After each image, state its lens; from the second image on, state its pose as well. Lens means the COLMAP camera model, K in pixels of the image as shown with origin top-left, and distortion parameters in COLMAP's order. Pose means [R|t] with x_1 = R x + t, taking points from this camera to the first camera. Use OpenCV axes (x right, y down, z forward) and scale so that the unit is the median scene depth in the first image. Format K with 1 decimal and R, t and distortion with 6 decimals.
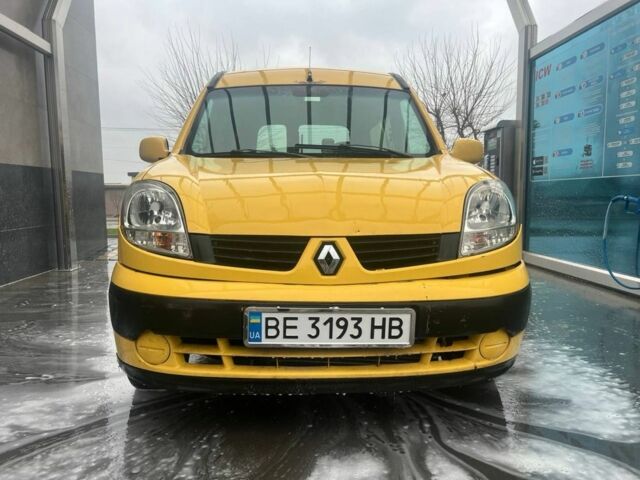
lens RADIAL K [[479.9, 0, 320.0], [0, 479.9, 240.0], [0, 0, 1]] dist [0.115577, -0.146548]
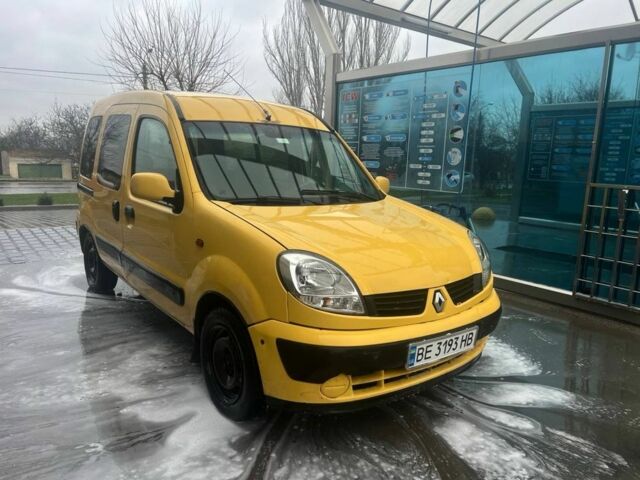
lens RADIAL K [[479.9, 0, 320.0], [0, 479.9, 240.0], [0, 0, 1]] dist [0.115577, -0.146548]
pose [[0.817471, -0.068141, 0.571924, -1.137271], [0.016617, 0.995354, 0.094838, -0.301925], [-0.575729, -0.068024, 0.814806, -0.006035]]
